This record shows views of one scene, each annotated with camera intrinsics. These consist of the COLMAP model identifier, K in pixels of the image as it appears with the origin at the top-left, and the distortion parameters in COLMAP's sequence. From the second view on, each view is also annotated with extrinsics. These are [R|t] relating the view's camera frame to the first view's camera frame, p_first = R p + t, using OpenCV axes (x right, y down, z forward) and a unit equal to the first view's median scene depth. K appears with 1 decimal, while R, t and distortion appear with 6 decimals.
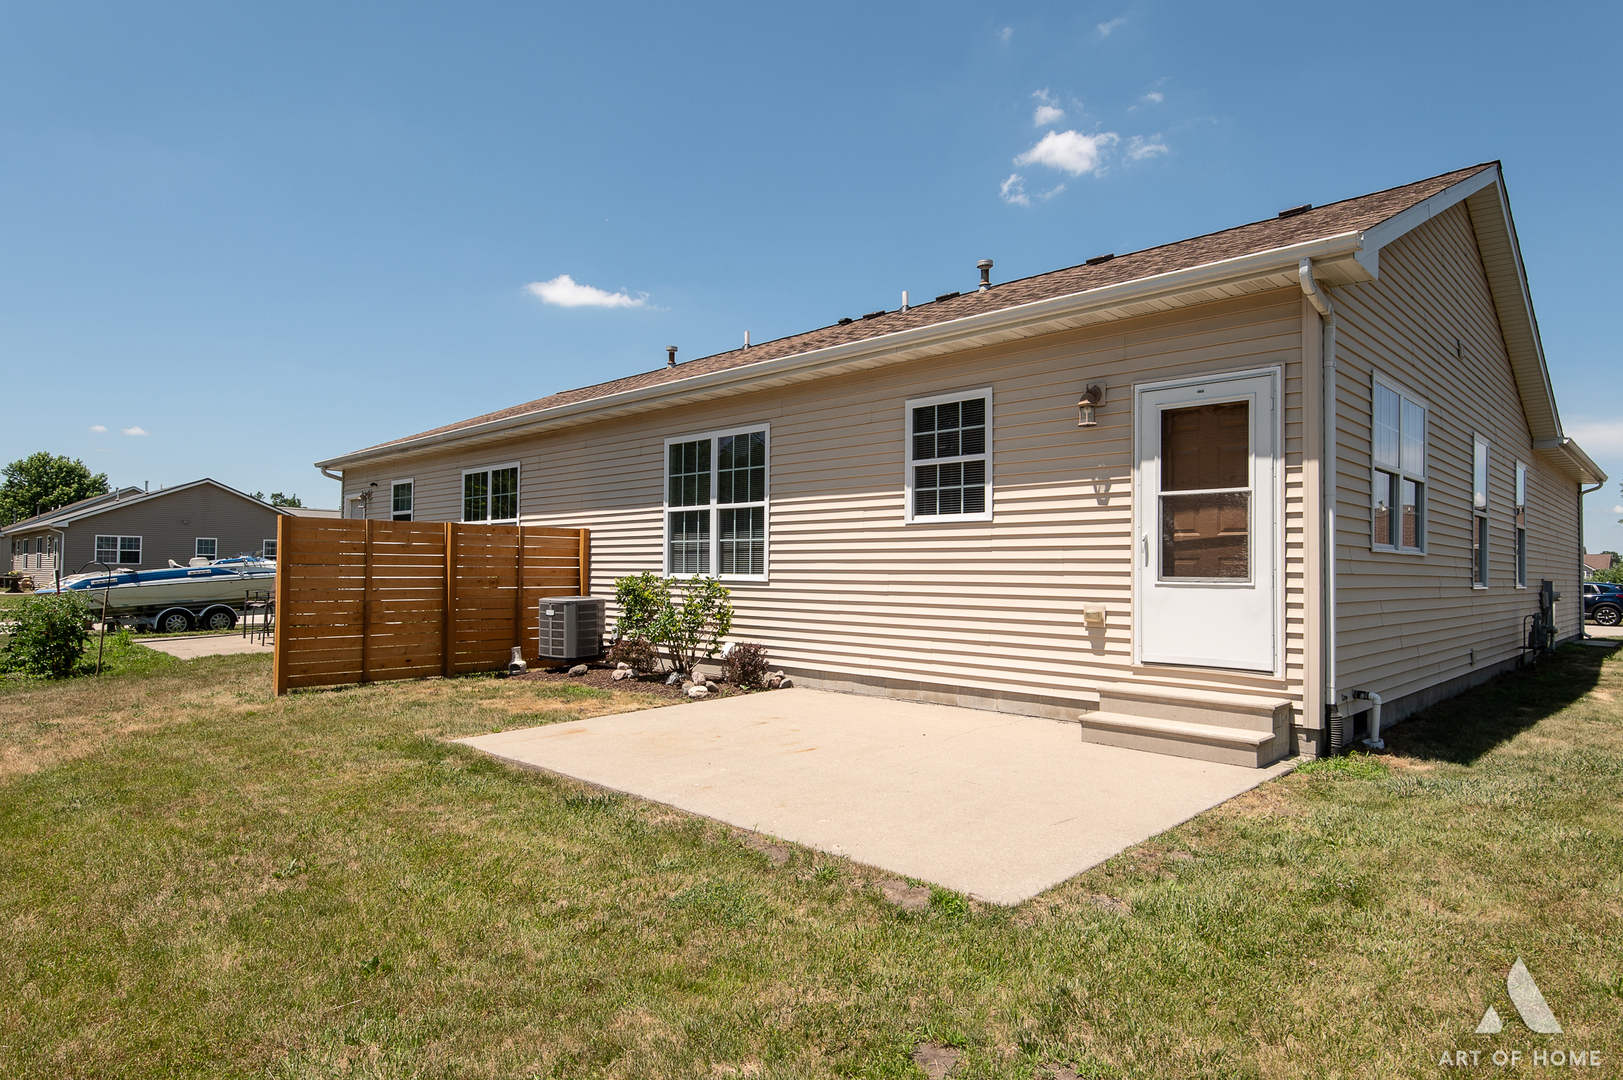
lens RADIAL K [[919.5, 0, 811.6], [0, 919.5, 547.8], [0, 0, 1]] dist [0.001841, 0.000145]
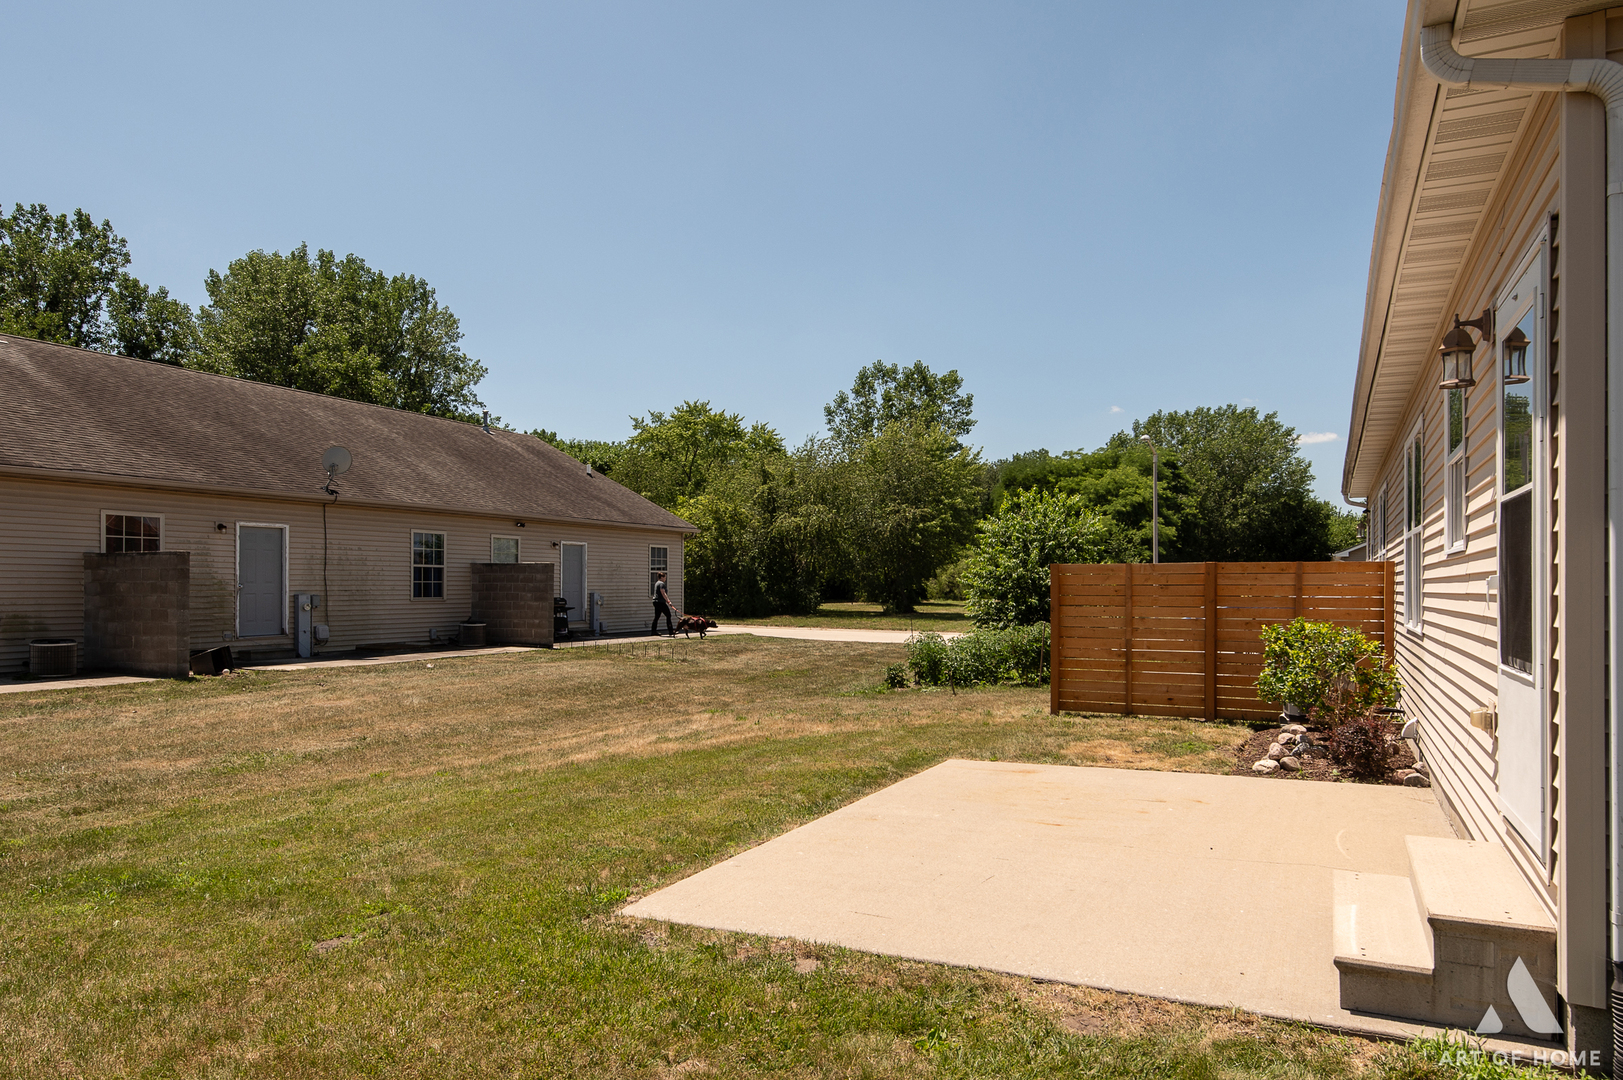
lens RADIAL K [[1047.8, 0, 812.1], [0, 1047.8, 549.3], [0, 0, 1]] dist [0.002752, 0.000164]
pose [[0.317389, -0.034712, -0.947660, 1.159854], [0.018290, 0.999368, -0.030480, -0.029095], [0.948119, -0.007659, 0.317823, 0.579159]]
